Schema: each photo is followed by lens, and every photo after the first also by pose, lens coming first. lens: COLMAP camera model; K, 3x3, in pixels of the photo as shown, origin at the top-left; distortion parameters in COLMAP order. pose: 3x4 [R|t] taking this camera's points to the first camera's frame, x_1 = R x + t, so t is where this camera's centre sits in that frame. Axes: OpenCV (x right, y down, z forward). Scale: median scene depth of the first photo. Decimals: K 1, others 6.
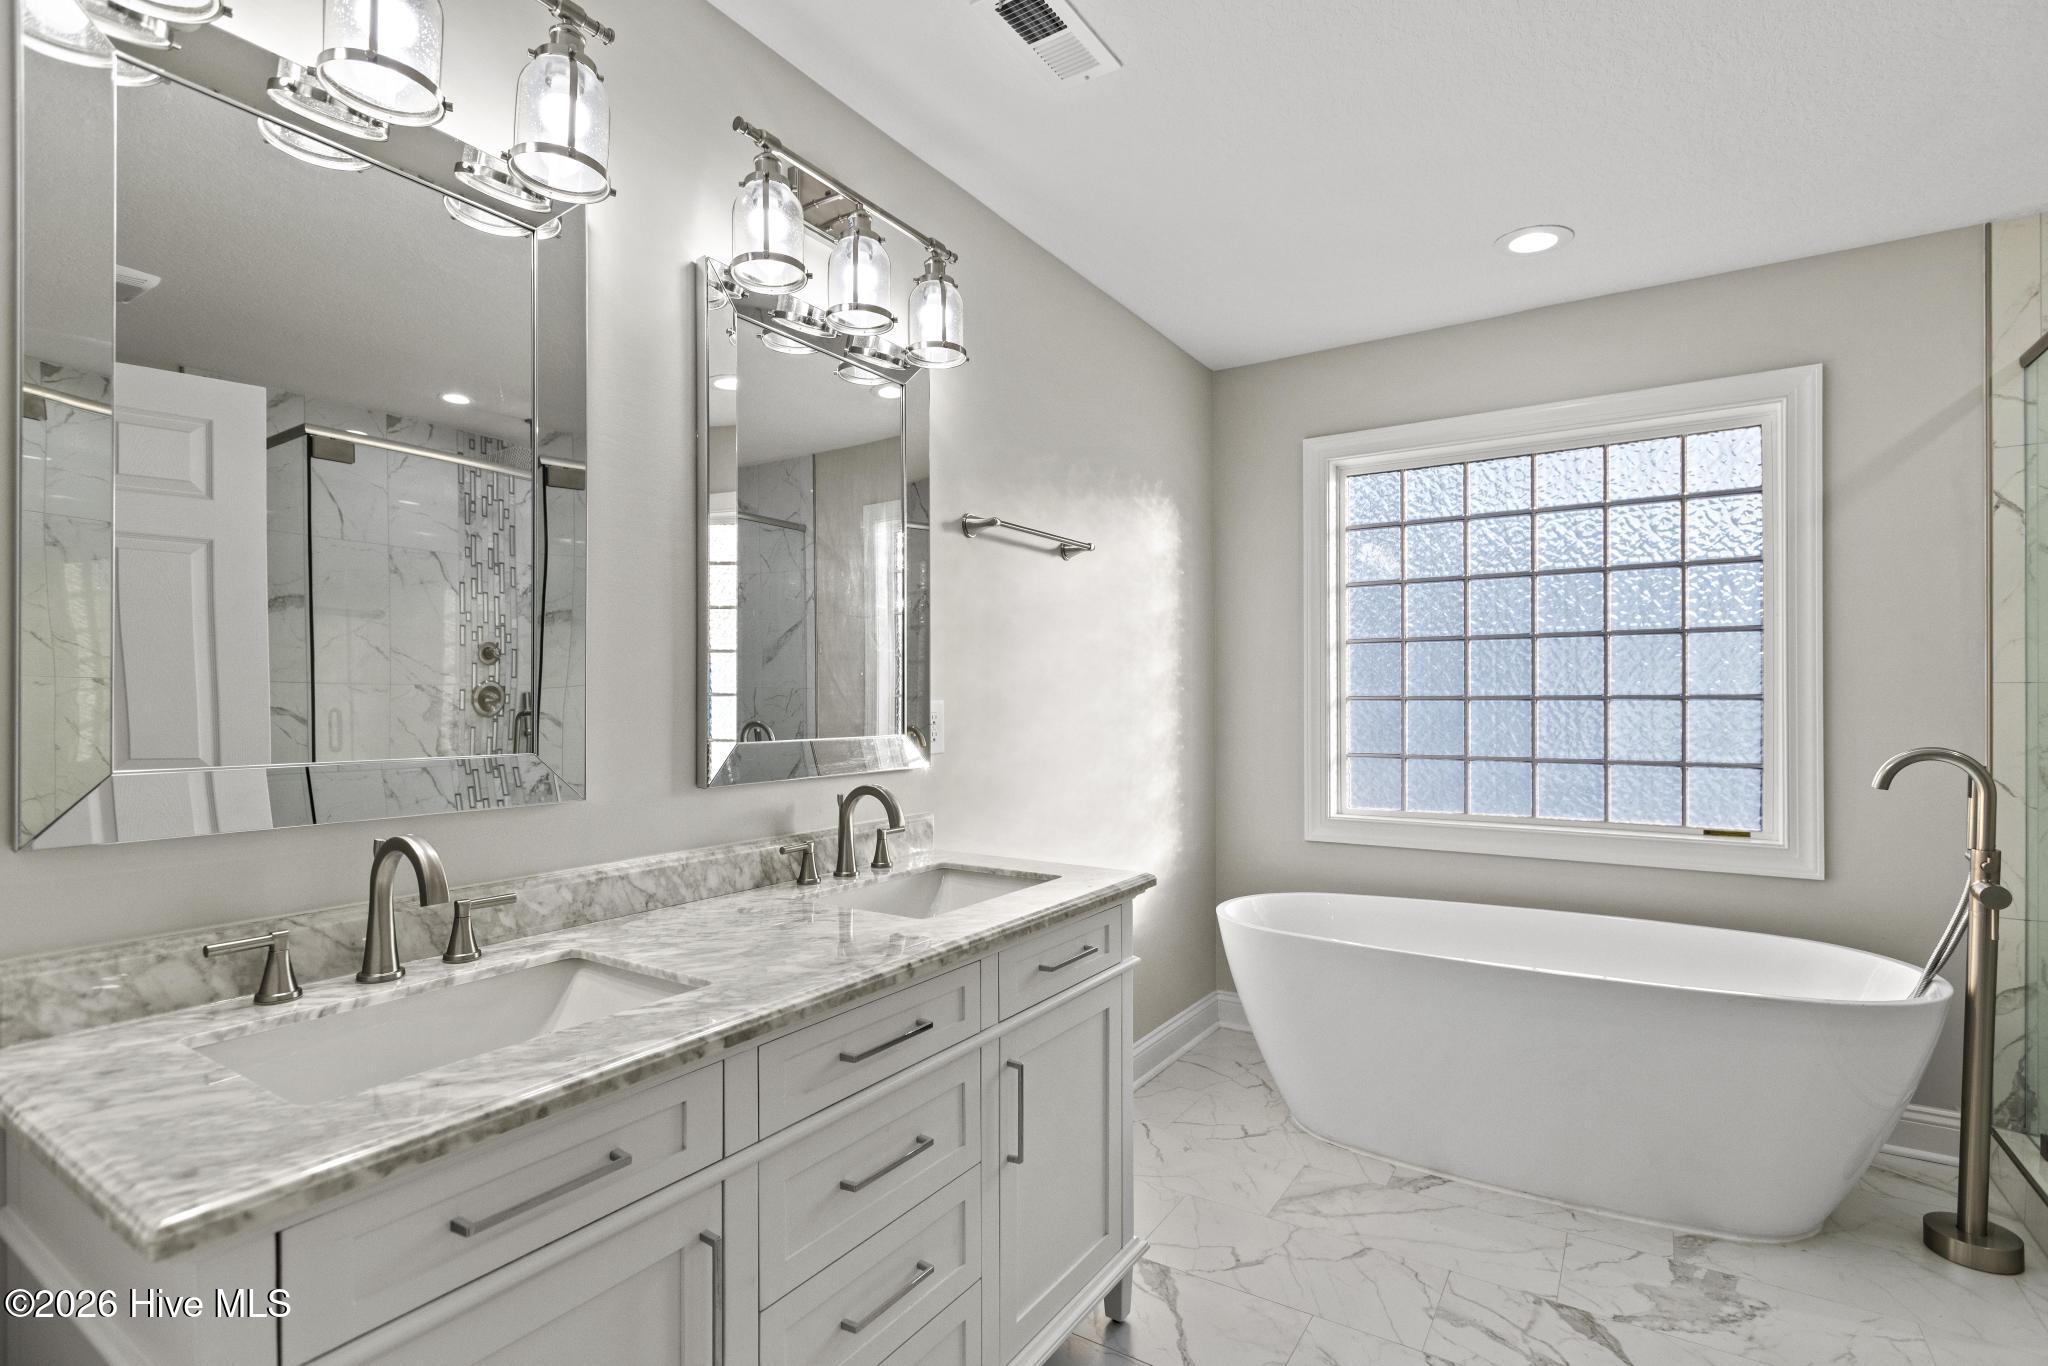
lens RADIAL K [[996.1, 0, 1013.9], [0, 996.1, 702.4], [0, 0, 1]] dist [0.003210, -0.000447]
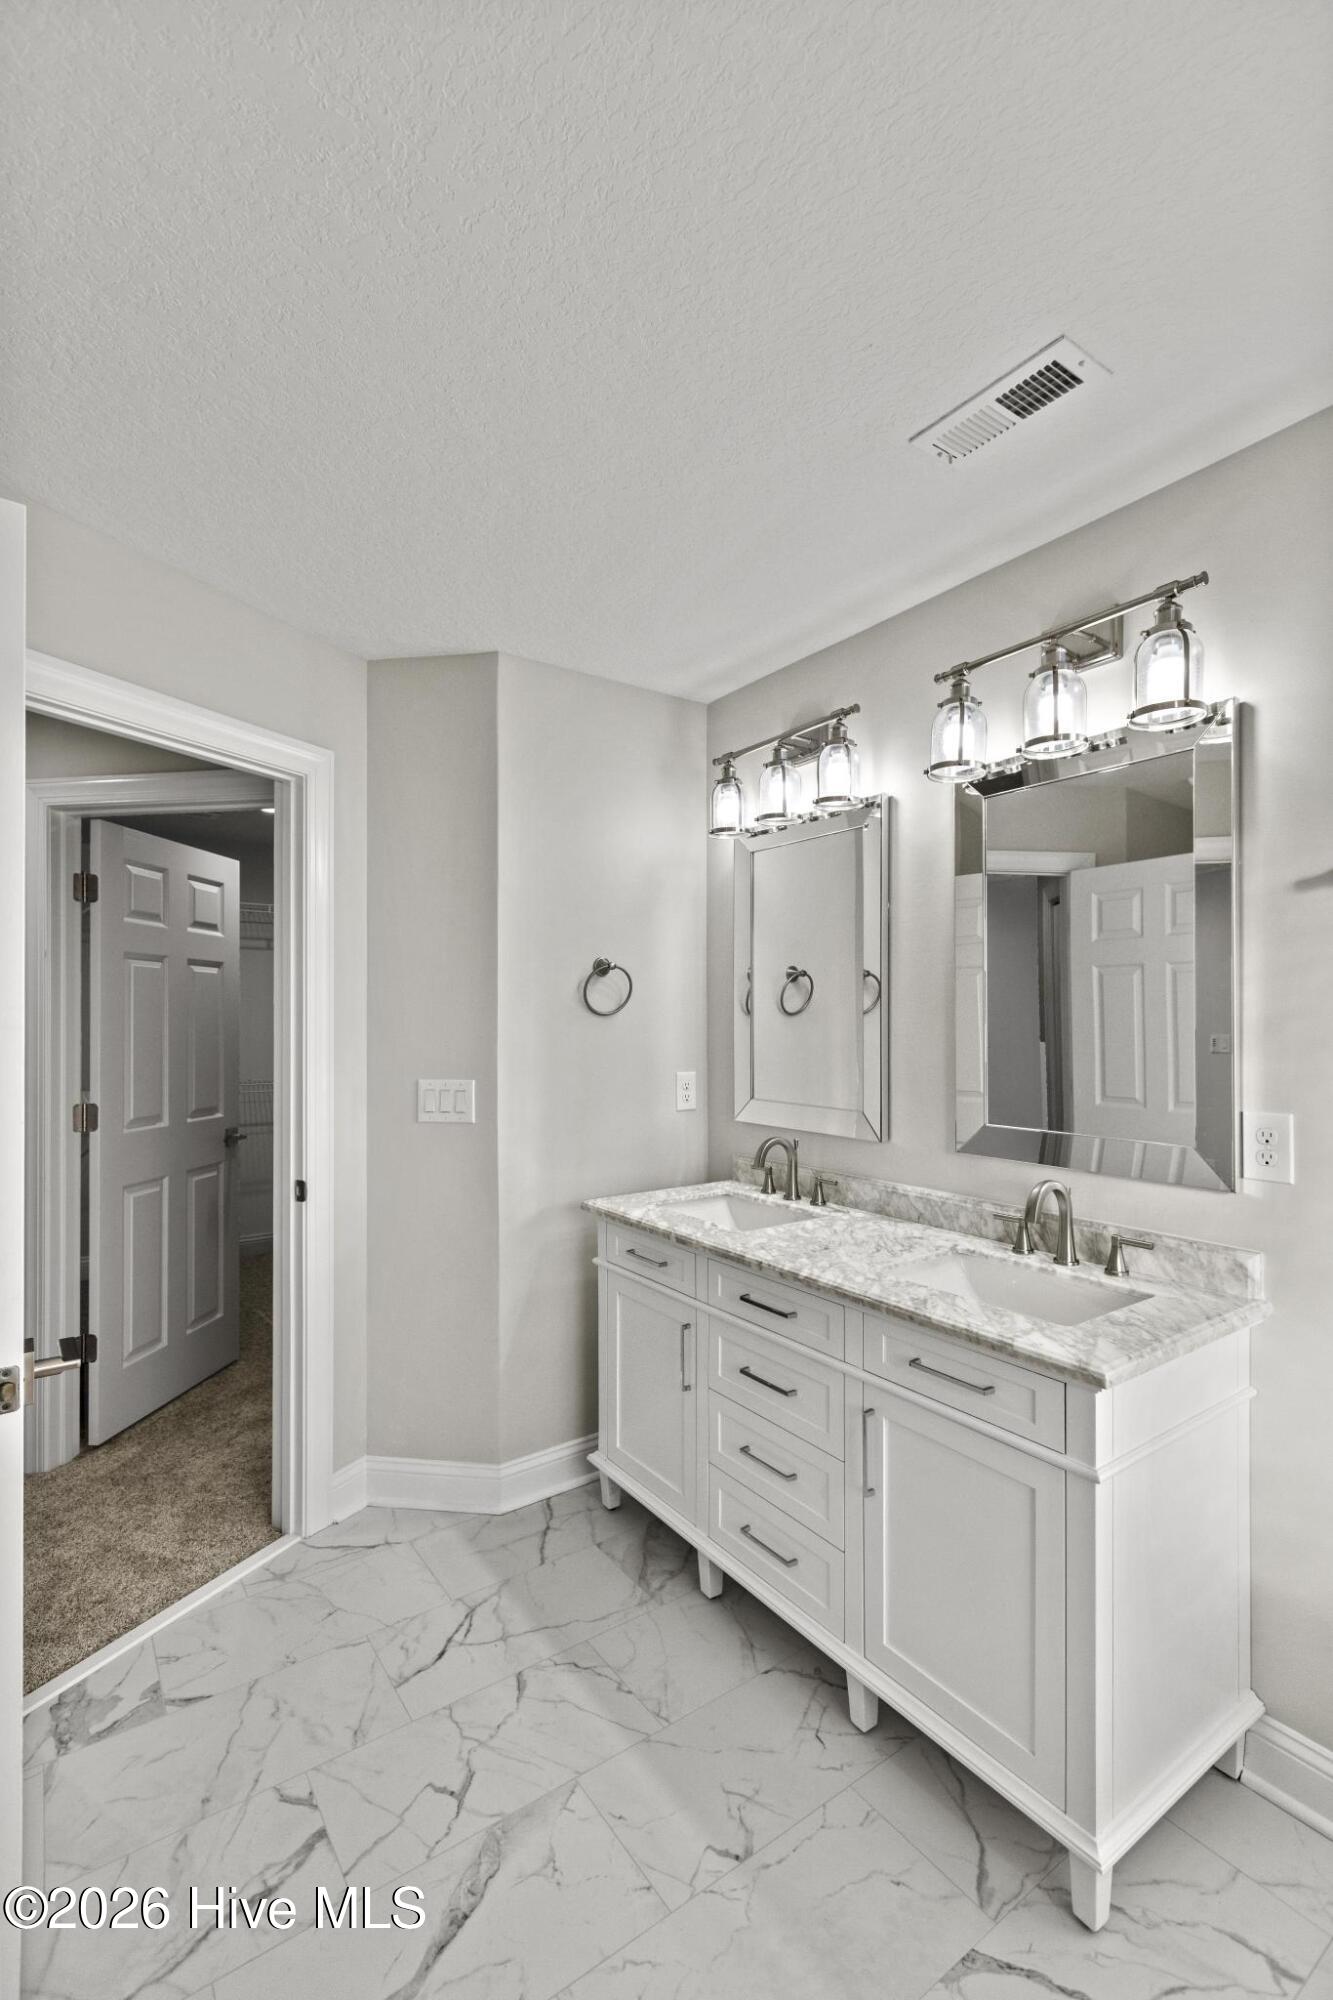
lens RADIAL K [[902.6, 0, 651.0], [0, 902.6, 1008.0], [0, 0, 1]] dist [0.003888, -0.000998]
pose [[-0.378689, -0.006692, -0.925500, 1.093986], [0.001334, 0.999969, -0.007777, -0.113644], [0.925523, -0.004180, -0.378668, 1.154990]]
